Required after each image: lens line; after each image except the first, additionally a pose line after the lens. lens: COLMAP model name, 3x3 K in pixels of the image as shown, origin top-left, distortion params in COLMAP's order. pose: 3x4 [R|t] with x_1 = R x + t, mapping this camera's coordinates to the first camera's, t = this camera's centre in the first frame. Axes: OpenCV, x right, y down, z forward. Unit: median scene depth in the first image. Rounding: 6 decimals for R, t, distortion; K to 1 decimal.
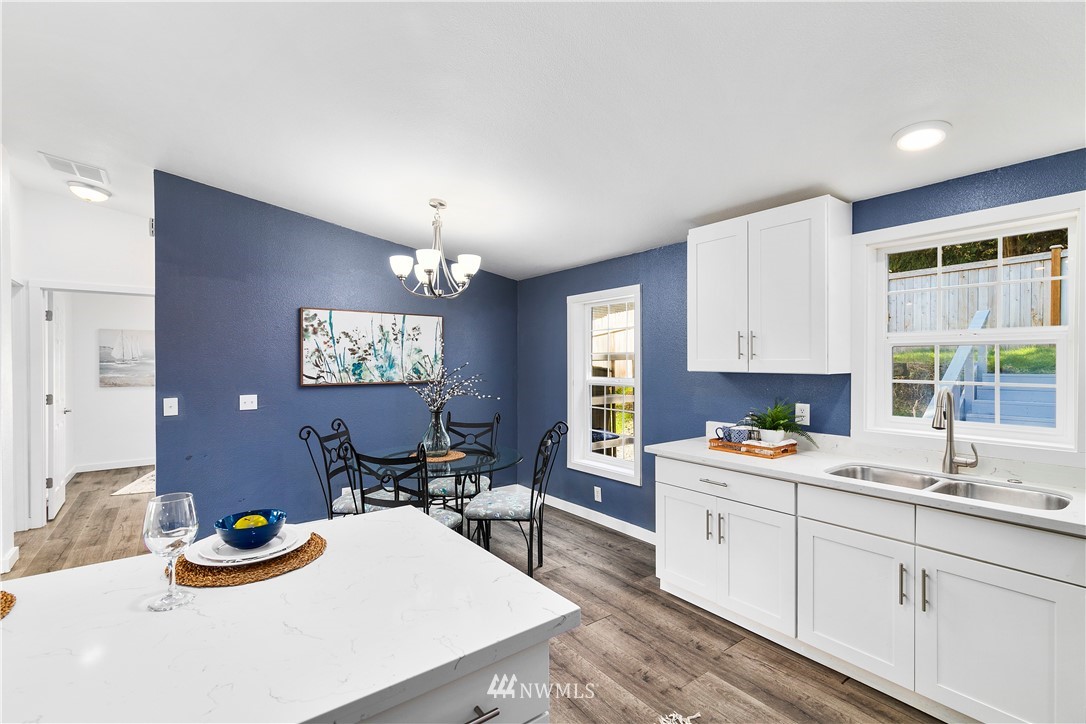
lens RADIAL K [[485.7, 0, 541.7], [0, 485.7, 358.9], [0, 0, 1]] dist [0.000453, 0.000032]
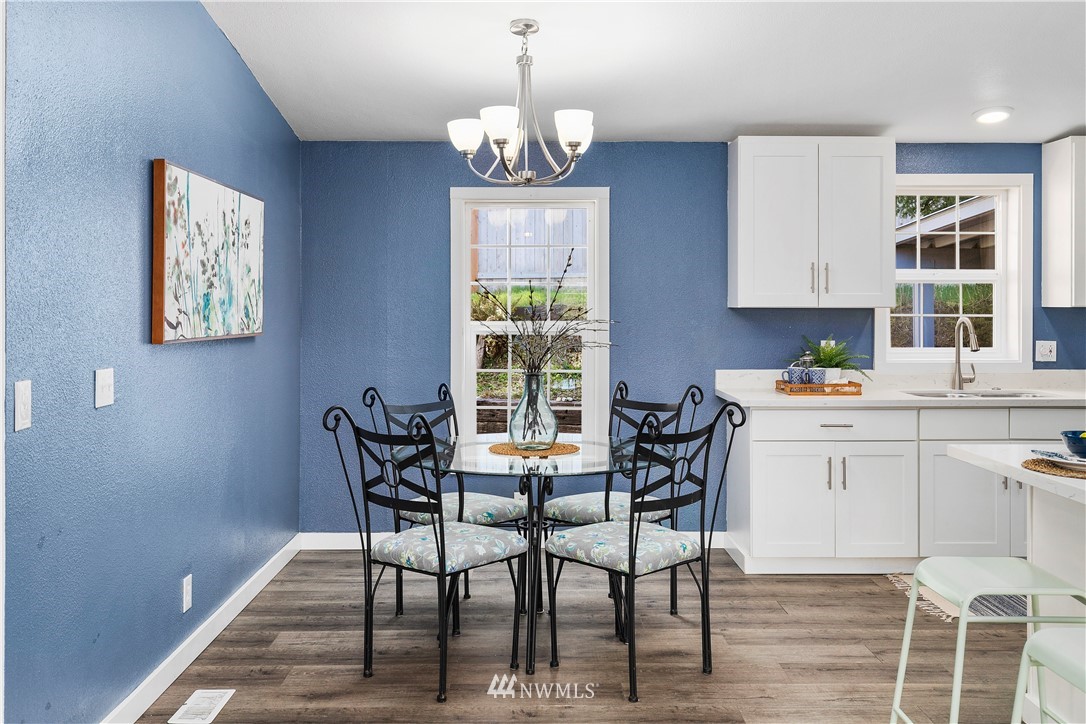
lens RADIAL K [[969.0, 0, 540.2], [0, 969.0, 304.7], [0, 0, 1]] dist [0.003616, -0.006395]
pose [[0.596837, 0.003615, 0.802354, -1.383122], [-0.003590, 0.999992, -0.001835, 0.029194], [-0.802355, -0.001785, 0.596845, 0.336739]]
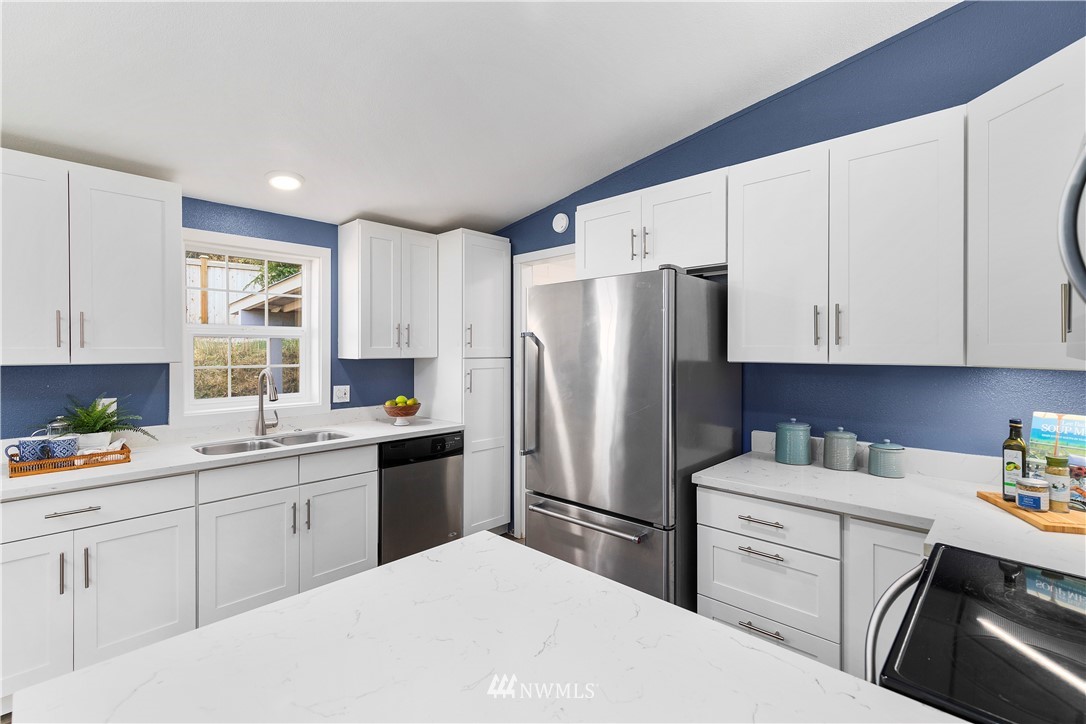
lens RADIAL K [[494.1, 0, 538.7], [0, 494.1, 351.2], [0, 0, 1]] dist [0.000787, 0.000099]
pose [[-0.155541, -0.003307, 0.987824, -0.480859], [-0.002332, 0.999993, 0.002980, 0.003535], [-0.987827, -0.001840, -0.155548, 0.392035]]
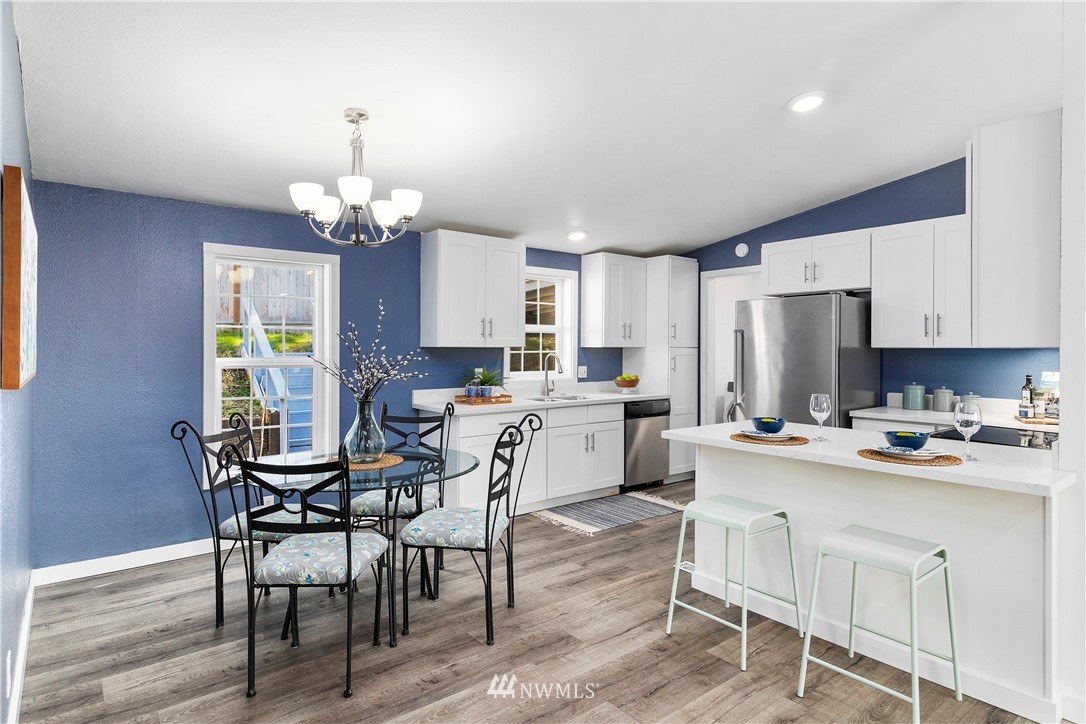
lens RADIAL K [[594.1, 0, 538.8], [0, 594.1, 347.6], [0, 0, 1]] dist [-0.000997, -0.000182]
pose [[-0.021828, 0.000226, 0.999762, -1.325788], [-0.007410, 0.999972, -0.000388, 0.030664], [-0.999734, -0.007417, -0.021825, 0.900319]]
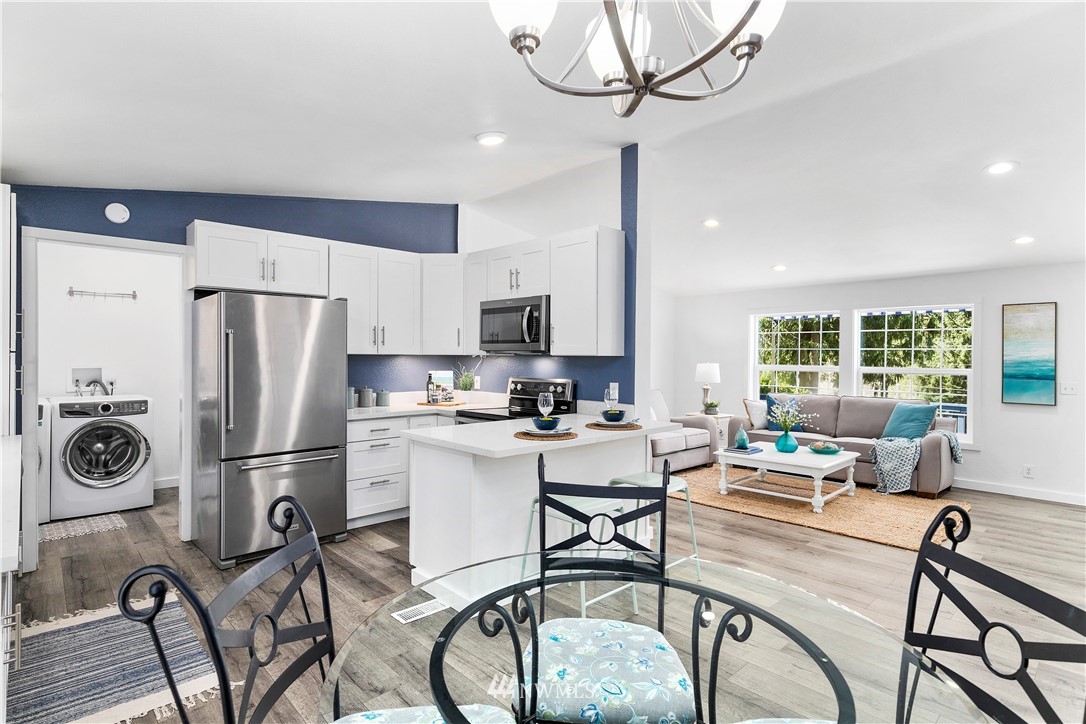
lens RADIAL K [[533.5, 0, 543.0], [0, 533.5, 362.0], [0, 0, 1]] dist [0.000520, 0.000082]
pose [[-0.992978, -0.004516, -0.118213, -0.136034], [-0.006121, 0.999894, 0.013213, 0.022721], [0.118141, 0.013843, -0.992900, 1.566976]]
